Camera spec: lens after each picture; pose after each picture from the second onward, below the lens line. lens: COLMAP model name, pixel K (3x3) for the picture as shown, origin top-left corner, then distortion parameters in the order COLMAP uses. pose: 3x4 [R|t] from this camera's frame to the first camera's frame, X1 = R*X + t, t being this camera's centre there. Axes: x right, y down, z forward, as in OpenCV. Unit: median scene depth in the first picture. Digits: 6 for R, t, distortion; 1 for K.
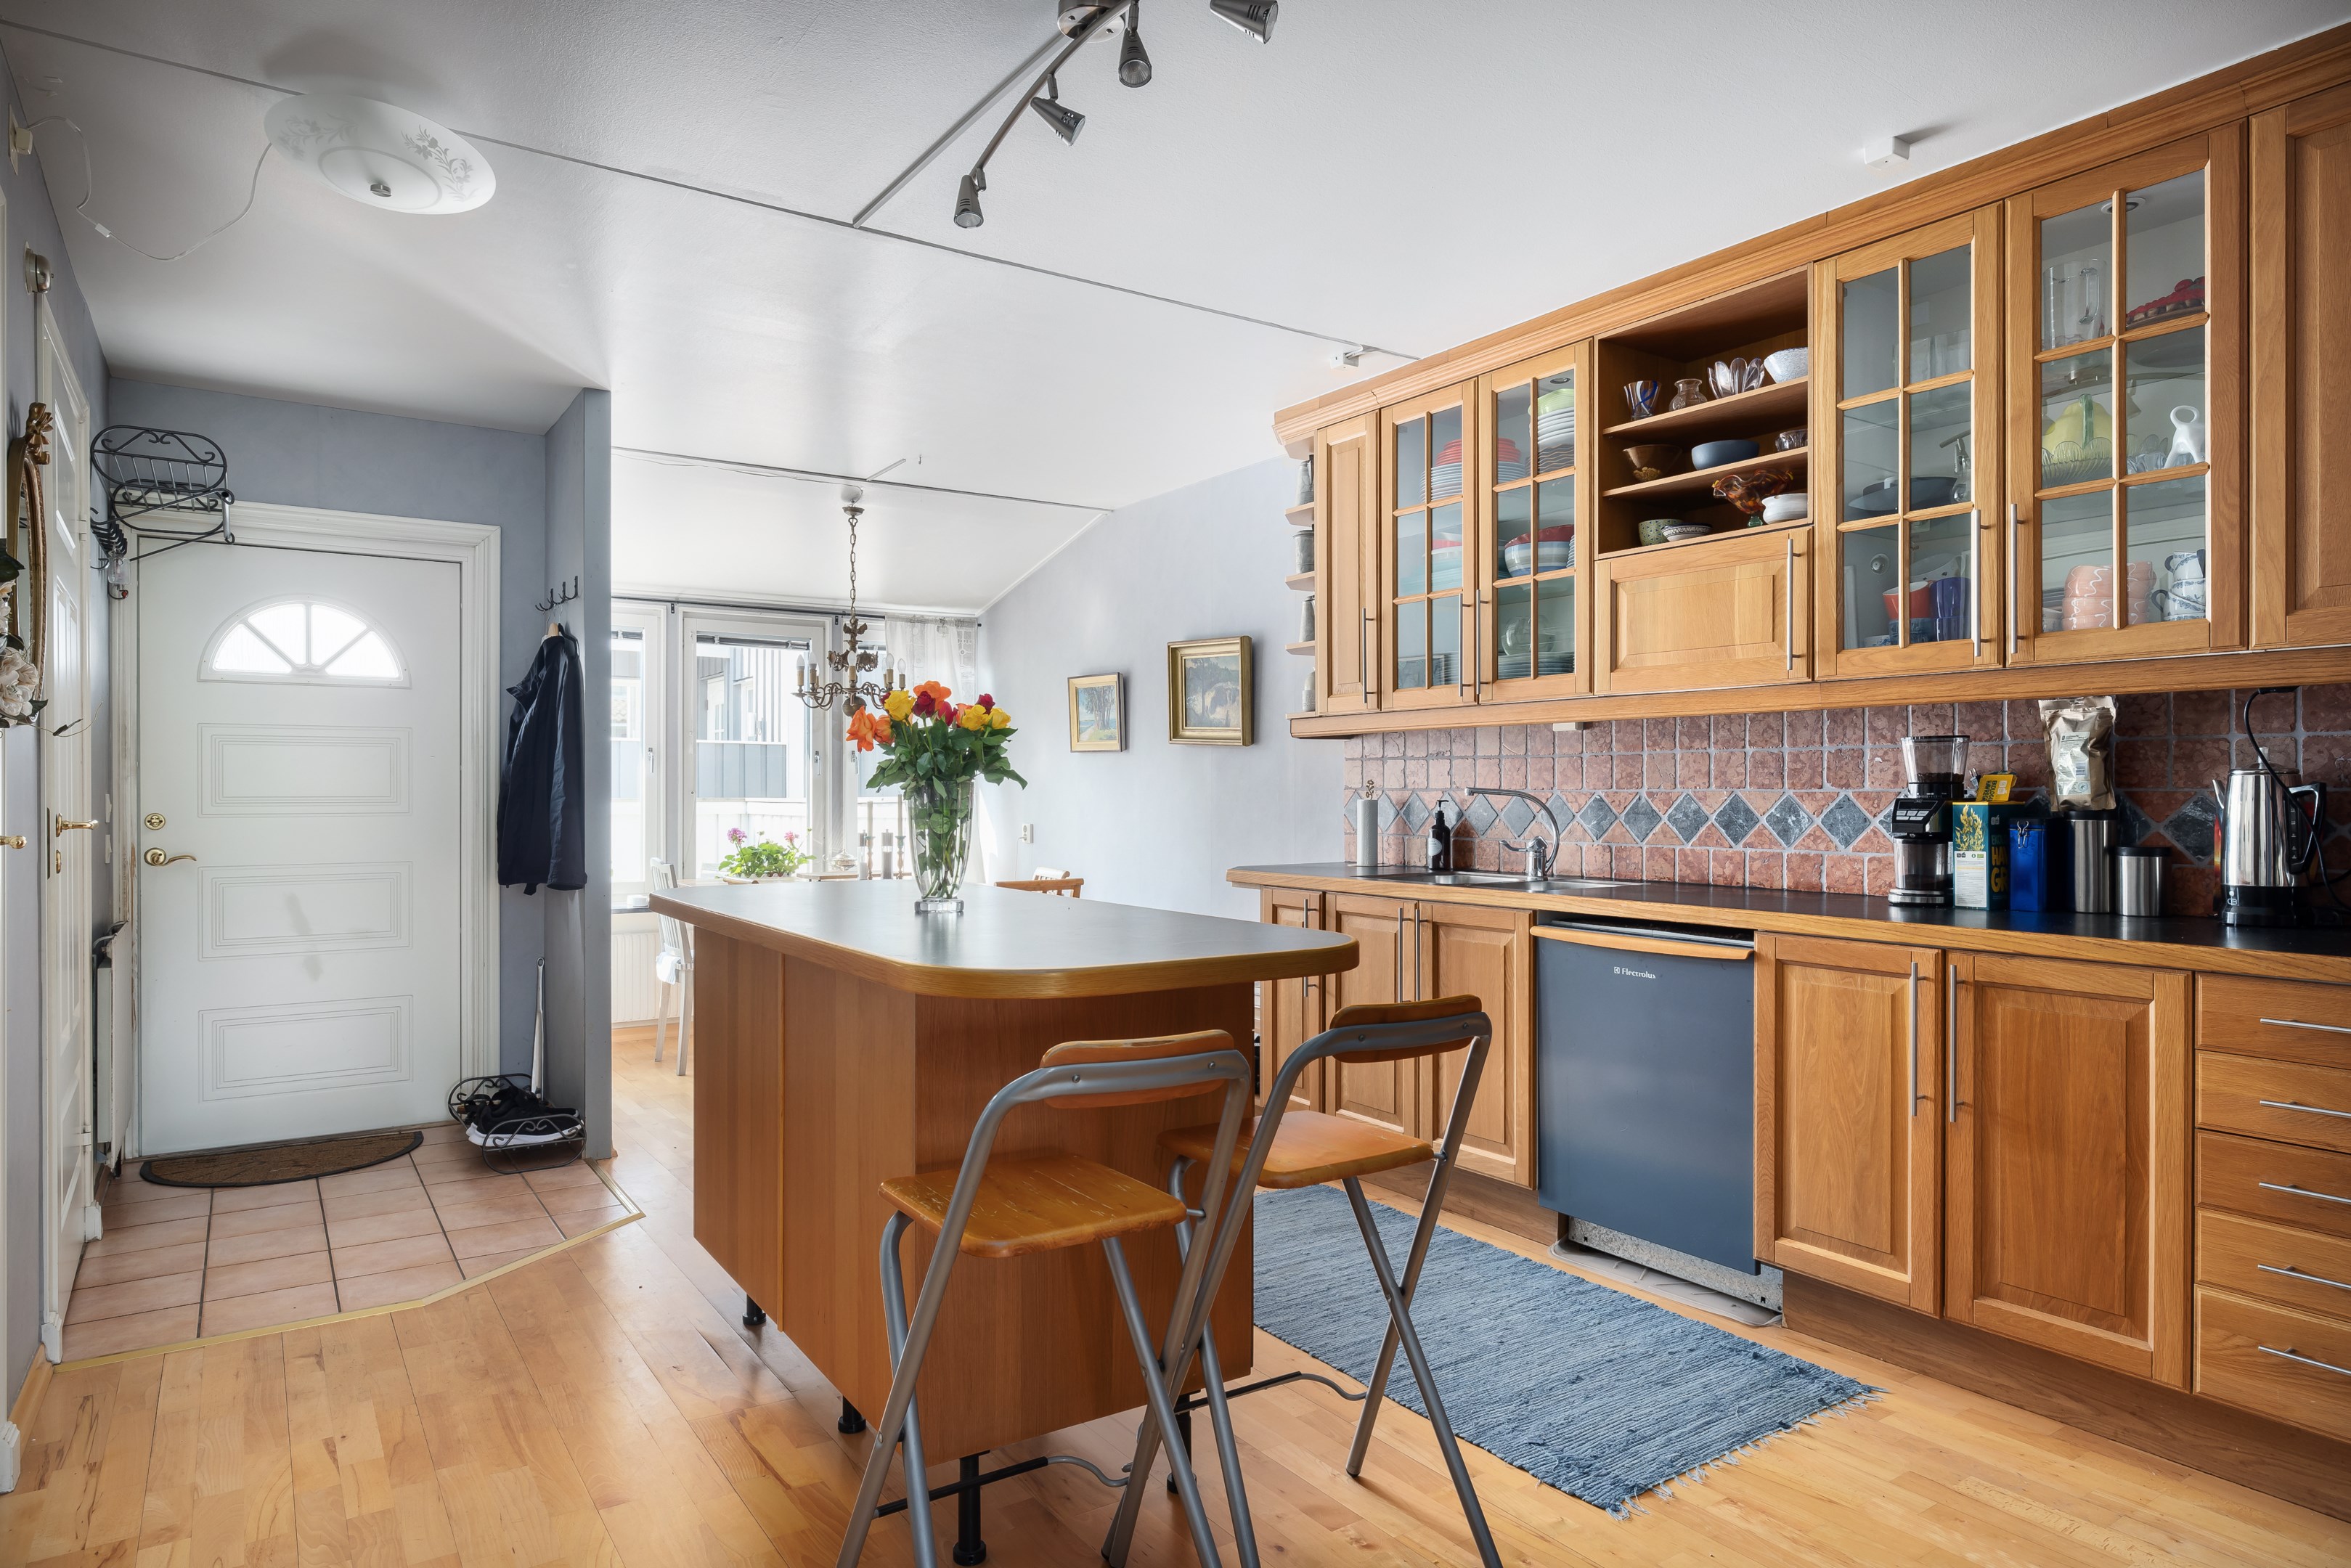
lens RADIAL K [[1445.4, 0, 1175.5], [0, 1445.4, 784.0], [0, 0, 1]] dist [-0.000750, 0.000085]
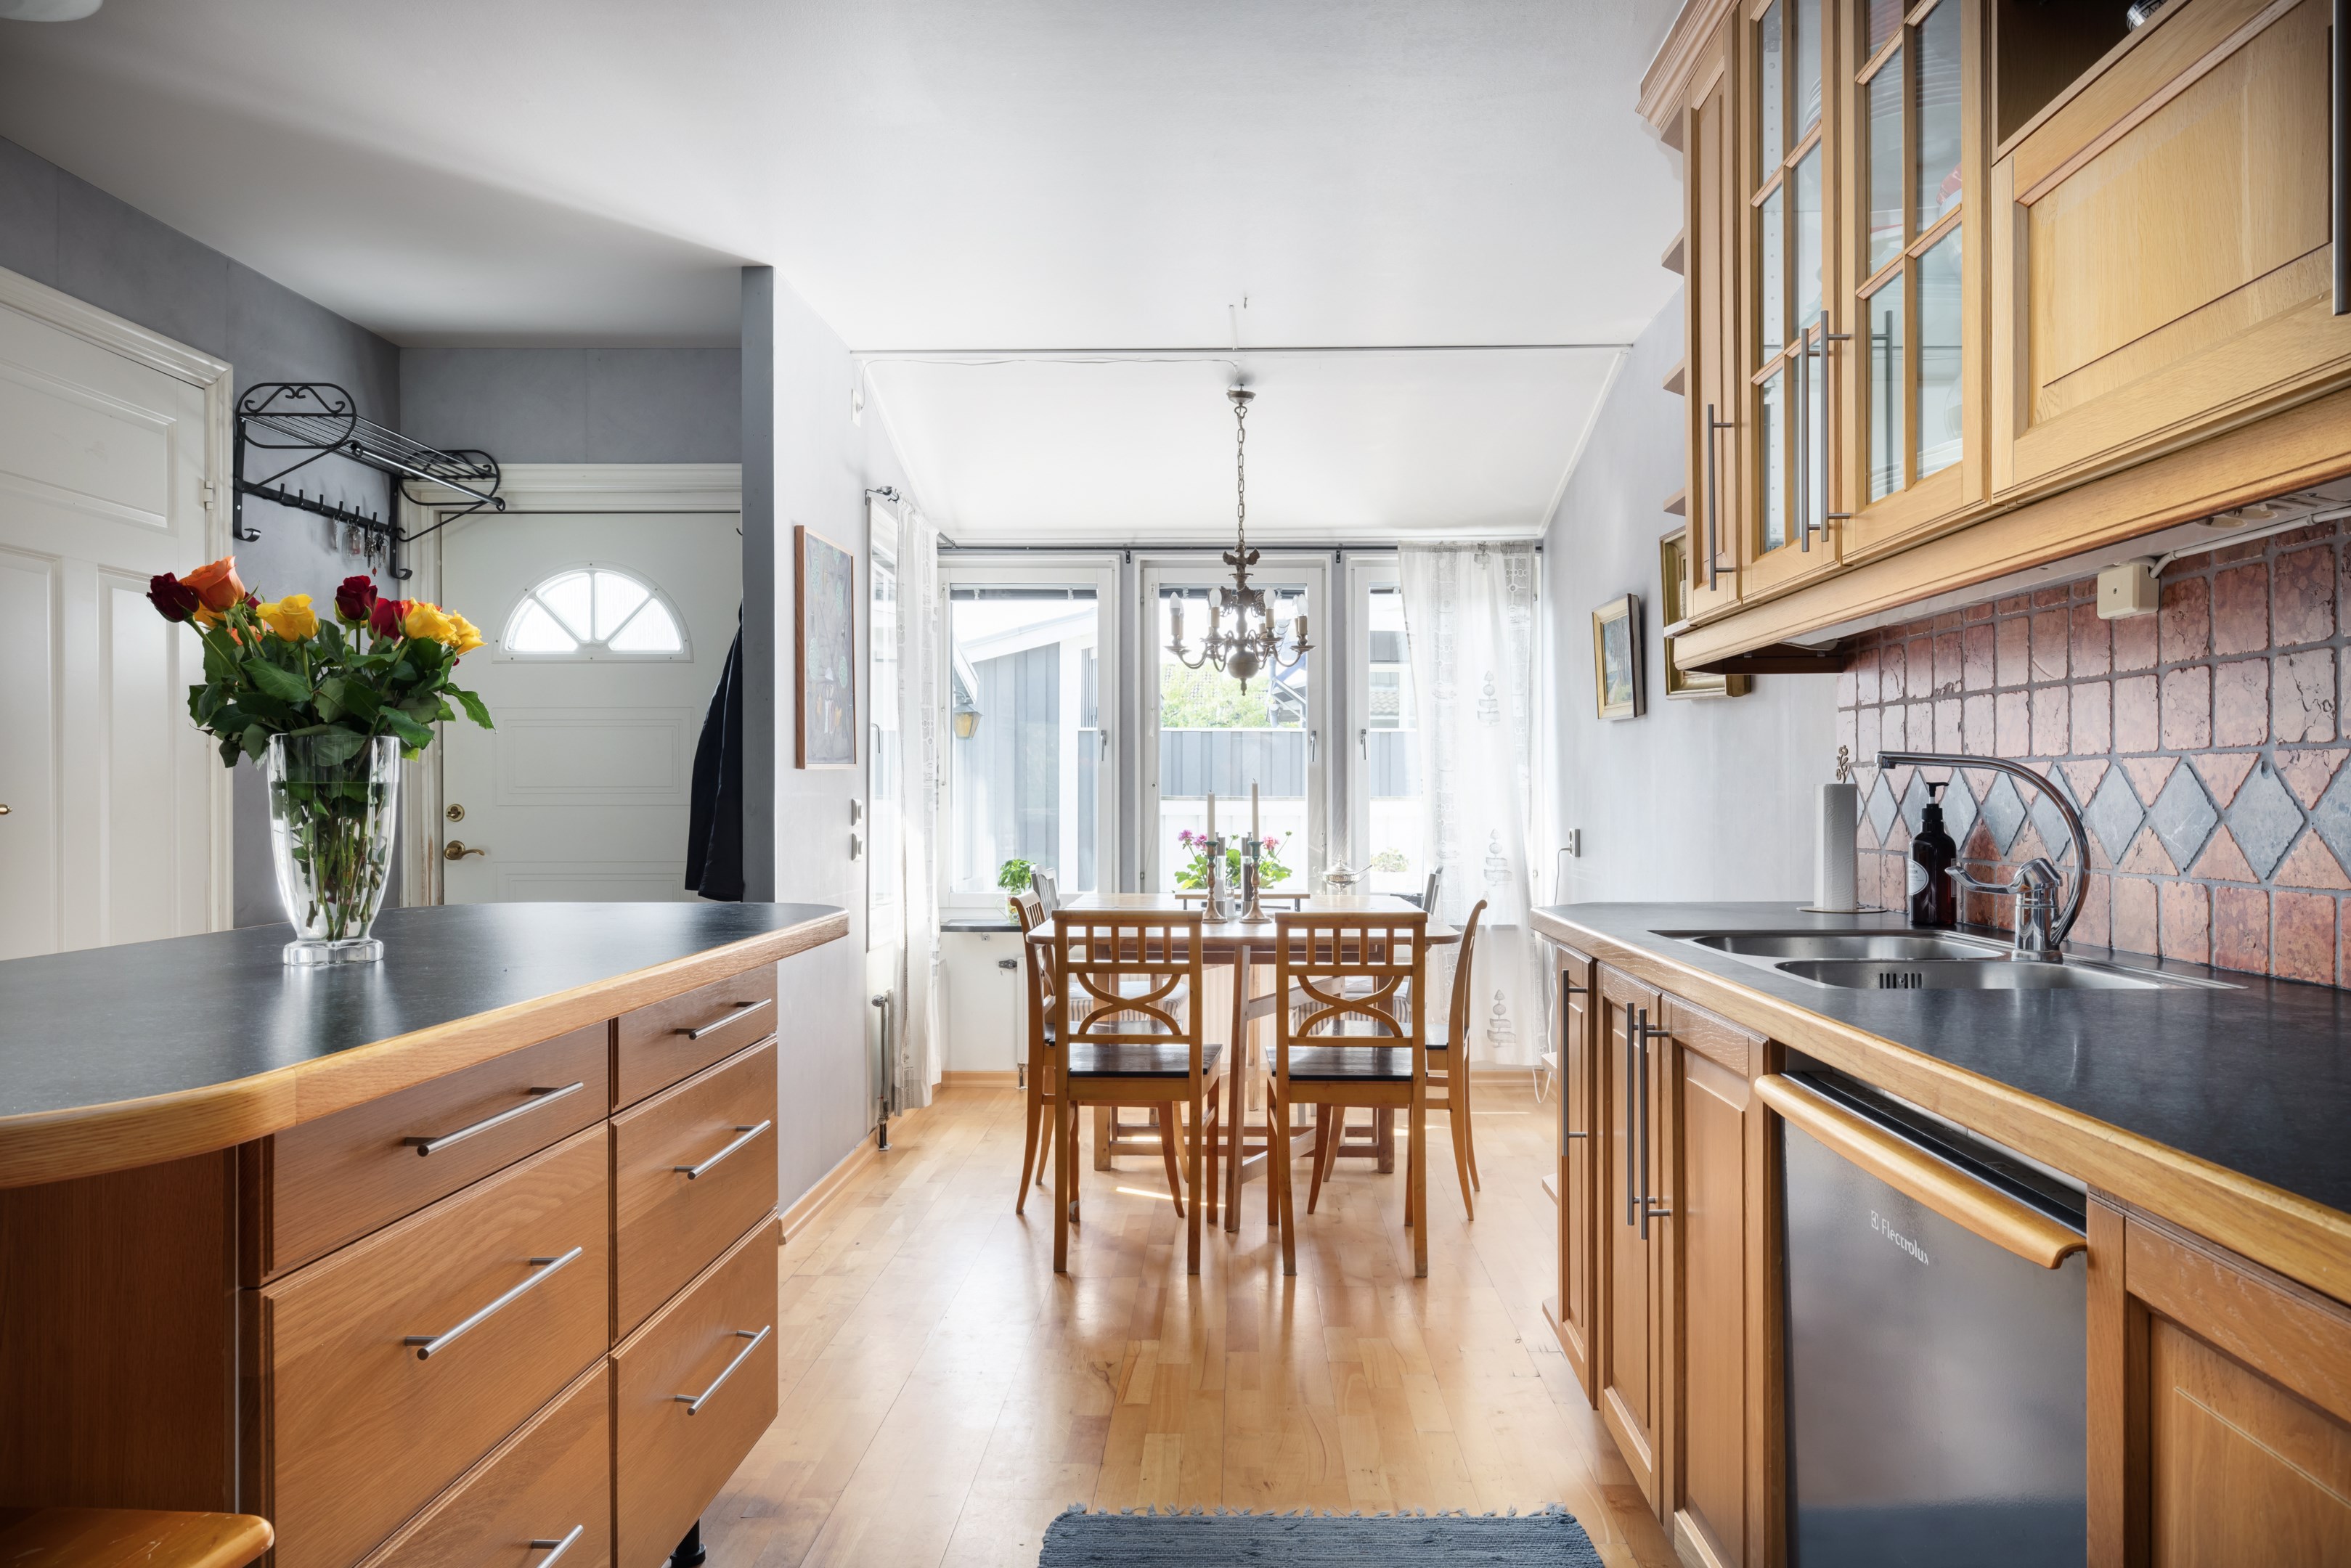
lens RADIAL K [[1634.6, 0, 1175.5], [0, 1634.6, 784.0], [0, 0, 1]] dist [0.000992, 0.002216]
pose [[0.818360, -0.005947, -0.574675, 0.278640], [0.004511, 0.999982, -0.003924, 0.012388], [0.574688, 0.000619, 0.818372, 0.376965]]
